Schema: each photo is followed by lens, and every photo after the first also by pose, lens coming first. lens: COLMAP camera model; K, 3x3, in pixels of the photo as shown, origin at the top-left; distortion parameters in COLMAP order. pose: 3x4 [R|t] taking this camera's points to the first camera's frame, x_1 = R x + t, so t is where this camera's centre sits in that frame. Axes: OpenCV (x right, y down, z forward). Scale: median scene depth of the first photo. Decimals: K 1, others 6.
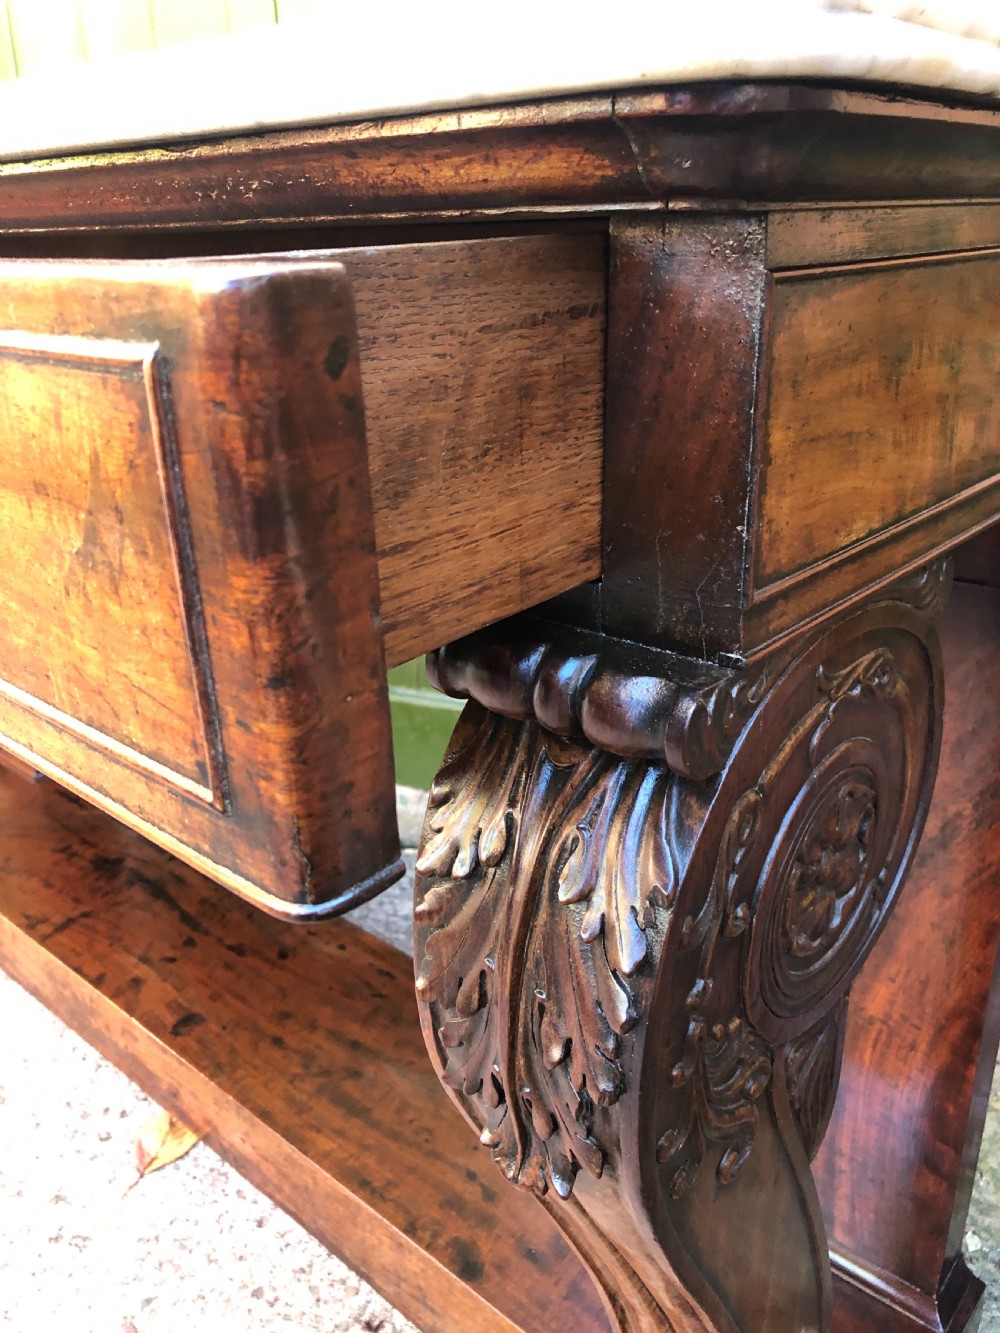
lens RADIAL K [[1104.0, 0, 496.8], [0, 1104.0, 660.0], [0, 0, 1]] dist [0.000843, 0.003962]
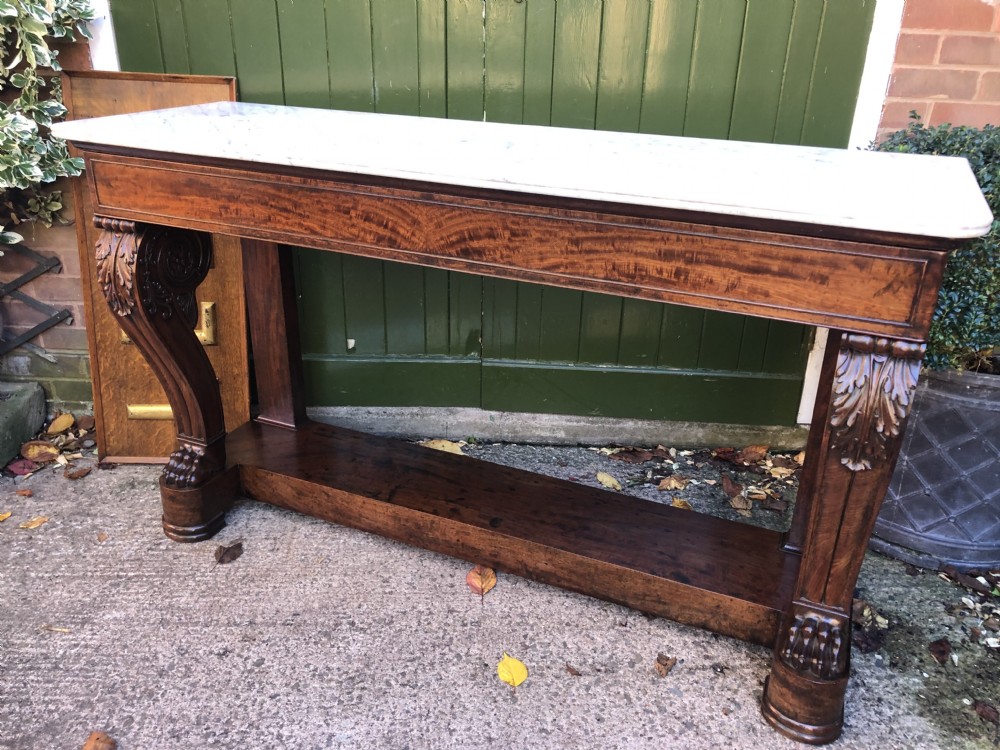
lens RADIAL K [[812.6, 0, 507.0], [0, 812.6, 364.6], [0, 0, 1]] dist [0.019067, 0.000439]
pose [[0.947405, -0.091214, 0.306762, -1.167680], [0.077748, 0.995407, 0.055863, -0.093712], [-0.310448, -0.029075, 0.950145, -0.790894]]
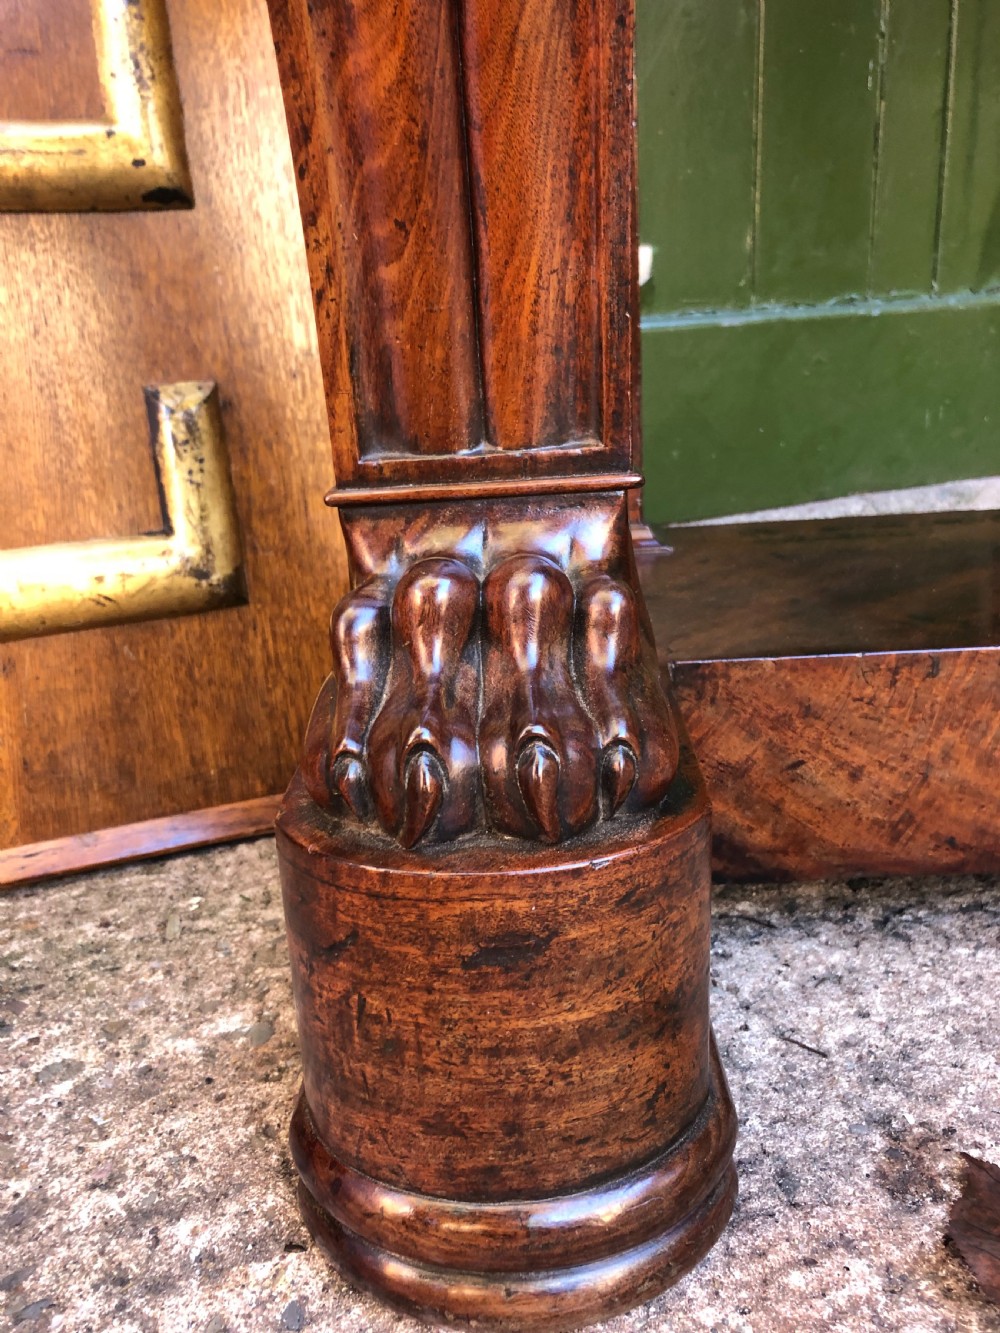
lens RADIAL K [[1104.0, 0, 496.8], [0, 1104.0, 660.0], [0, 0, 1]] dist [0.000843, 0.003962]
pose [[0.766909, -0.220684, 0.602618, -1.651869], [0.272596, 0.962113, 0.005421, 0.306520], [-0.580984, 0.160114, 0.798011, 1.784444]]
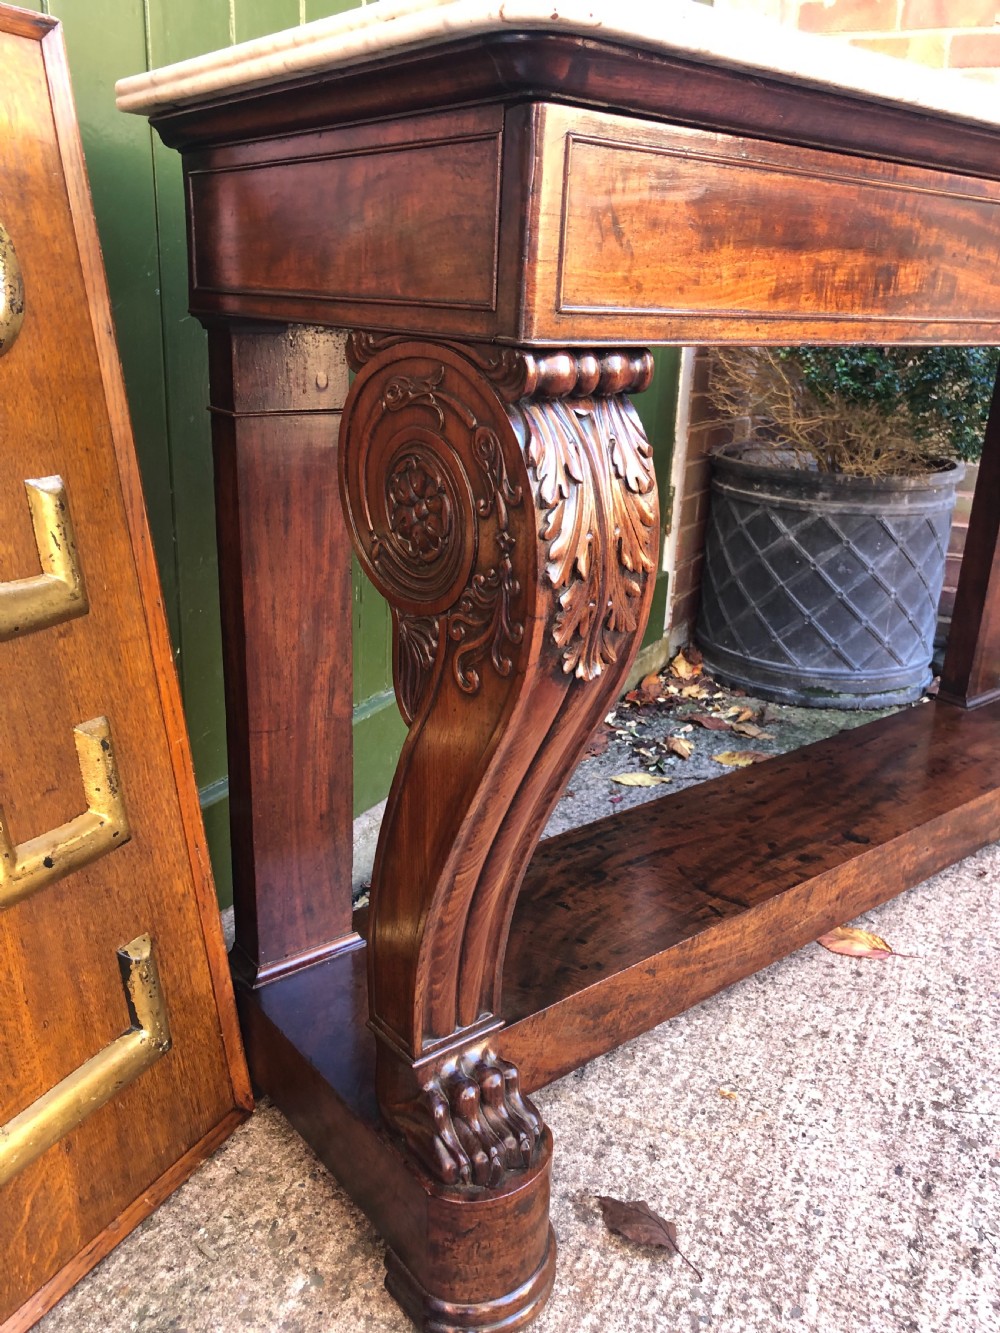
lens RADIAL K [[1088.7, 0, 501.6], [0, 1088.7, 657.2], [0, 0, 1]] dist [0.023482, -0.009878]
pose [[0.164412, -0.289811, 0.942856, -2.430650], [0.320403, 0.919723, 0.226830, -0.458023], [-0.932905, 0.264800, 0.244070, 1.671464]]
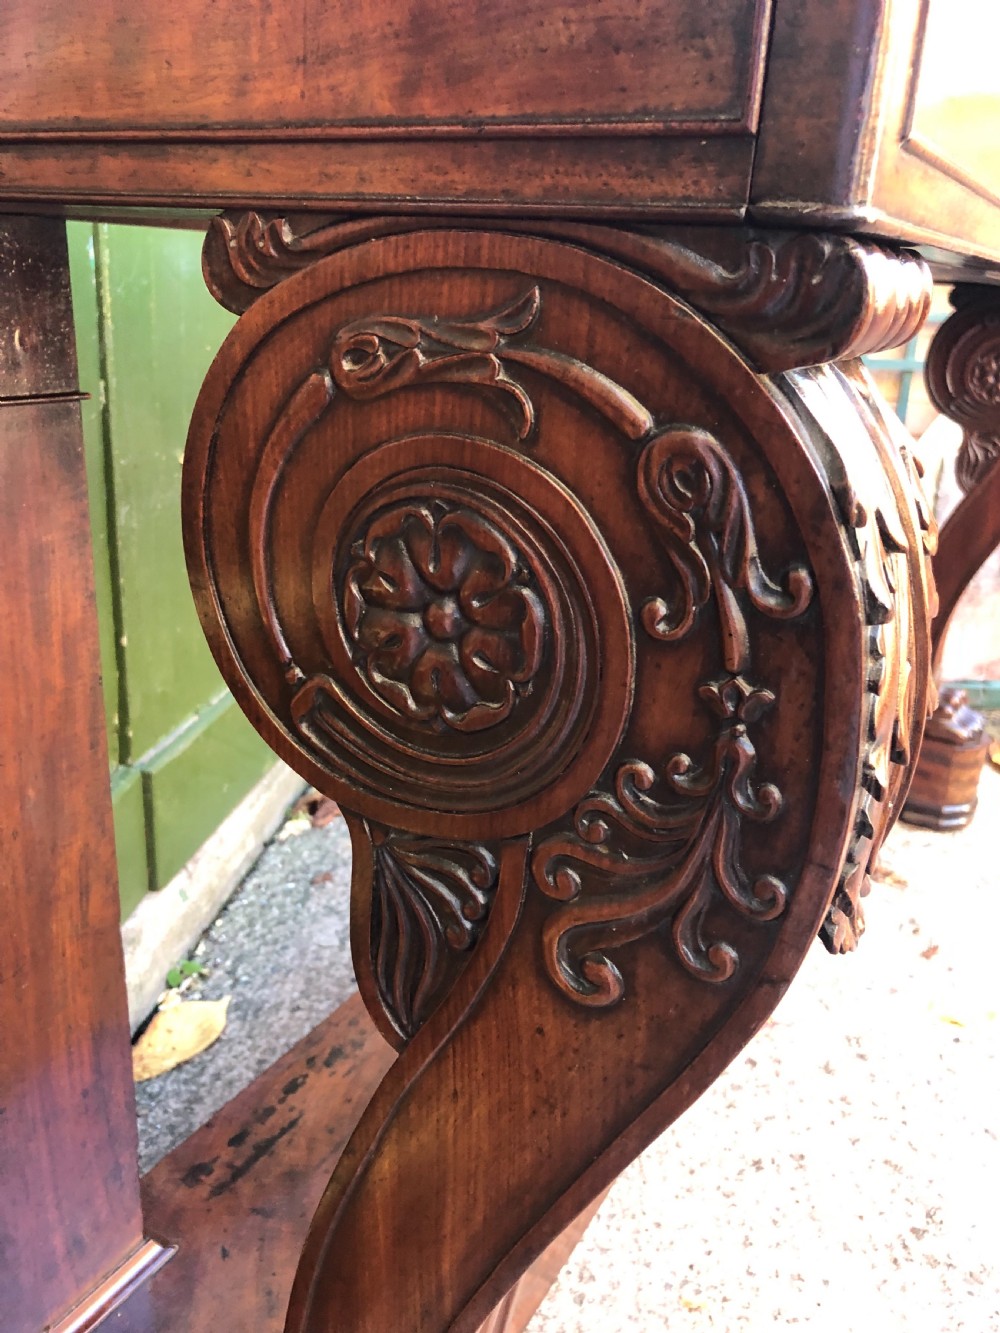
lens RADIAL K [[1107.8, 0, 483.8], [0, 1107.8, 677.4], [0, 0, 1]] dist [-0.004655, -0.000377]
pose [[-0.202176, -0.326799, 0.923216, -1.871251], [0.318901, 0.869337, 0.377564, -0.525968], [-0.925974, 0.370749, -0.071542, 1.984345]]
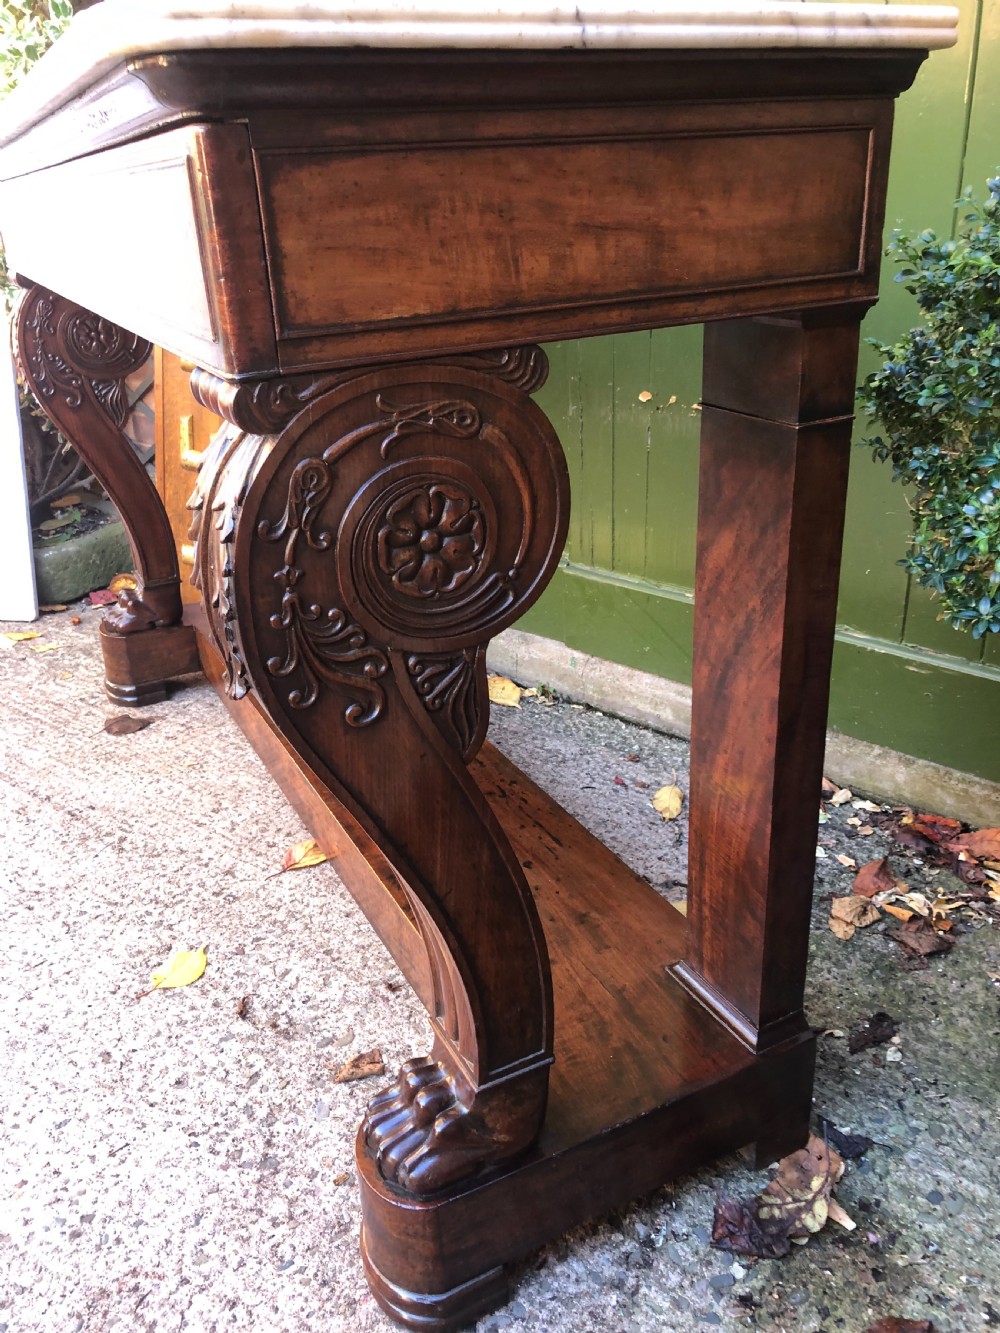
lens RADIAL K [[1090.8, 0, 494.6], [0, 1090.8, 667.3], [0, 0, 1]] dist [0.000639, 0.017842]
pose [[0.929792, 0.129495, -0.344555, 0.579080], [-0.111590, 0.991187, 0.071391, 0.148892], [0.350763, -0.027930, 0.936048, -0.271963]]
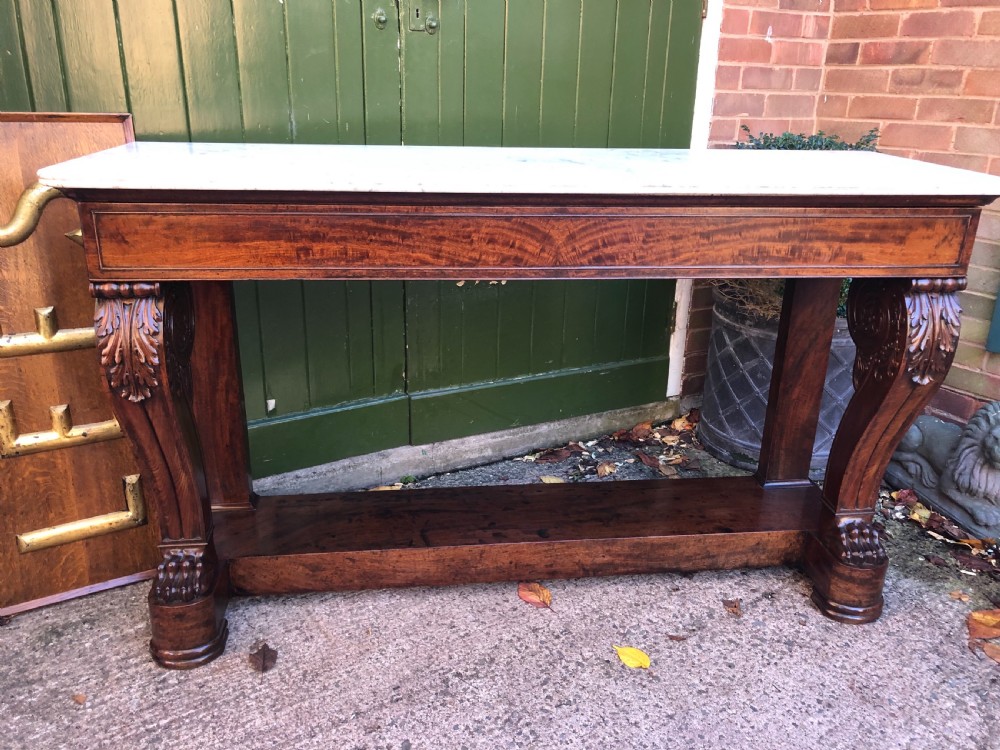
lens RADIAL K [[813.2, 0, 512.0], [0, 813.2, 371.0], [0, 0, 1]] dist [0.016968, 0.003941]
pose [[0.657511, -0.229824, 0.717537, -2.279962], [0.238401, 0.966873, 0.091227, -0.224550], [-0.714733, 0.111079, 0.690520, -0.147075]]
